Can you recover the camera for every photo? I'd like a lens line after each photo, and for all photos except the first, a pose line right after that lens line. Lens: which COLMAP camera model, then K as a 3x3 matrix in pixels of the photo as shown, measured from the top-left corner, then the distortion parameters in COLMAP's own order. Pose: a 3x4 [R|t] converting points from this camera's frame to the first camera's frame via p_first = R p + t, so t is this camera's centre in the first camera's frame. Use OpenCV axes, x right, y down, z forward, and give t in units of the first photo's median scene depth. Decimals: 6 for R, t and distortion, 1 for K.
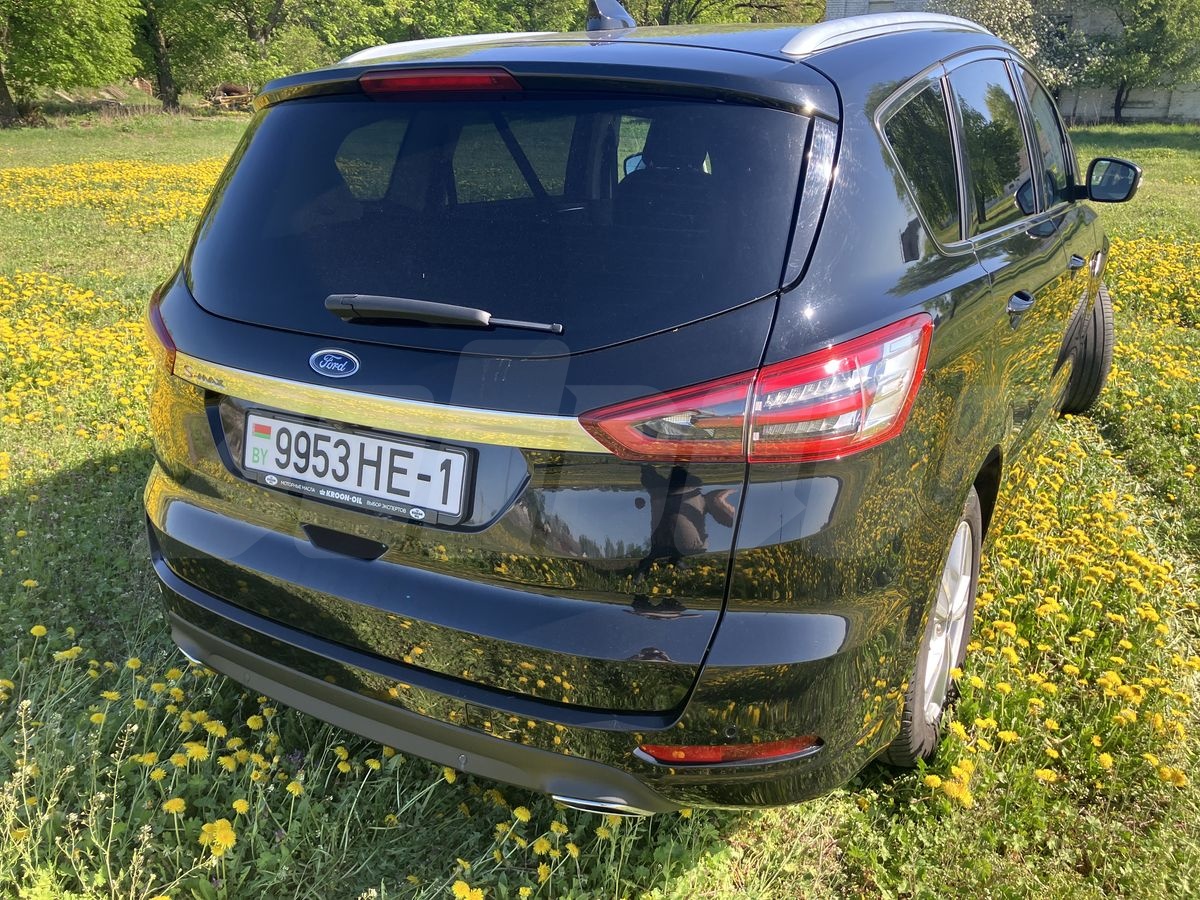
lens RADIAL K [[1010.2, 0, 602.0], [0, 1010.2, 445.7], [0, 0, 1]] dist [0.053516, -0.014359]
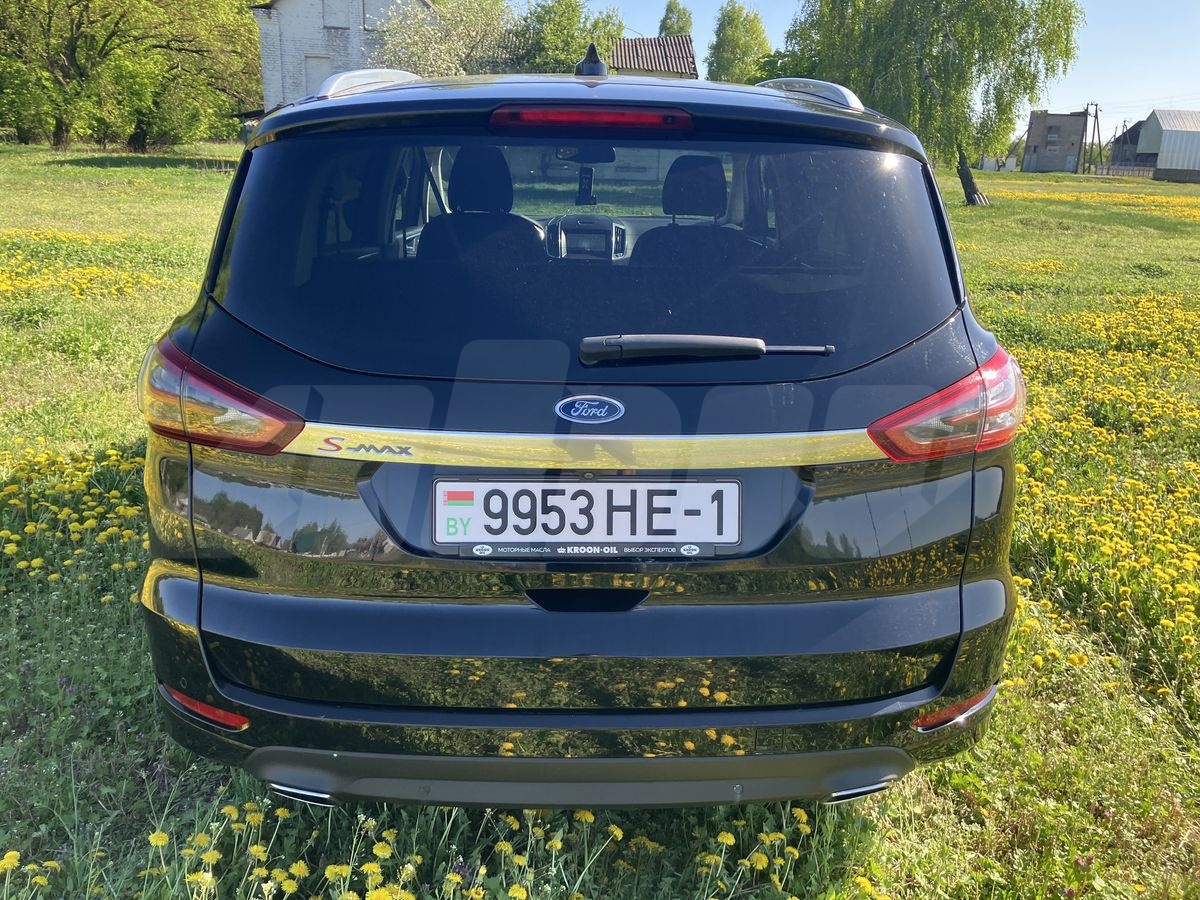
lens RADIAL K [[1010.2, 0, 598.5], [0, 1010.2, 457.9], [0, 0, 1]] dist [0.053516, -0.014359]
pose [[0.853379, -0.127588, 0.505436, -0.721302], [0.145966, 0.989284, 0.003276, -0.036927], [-0.500438, 0.070980, 0.862858, 0.177735]]
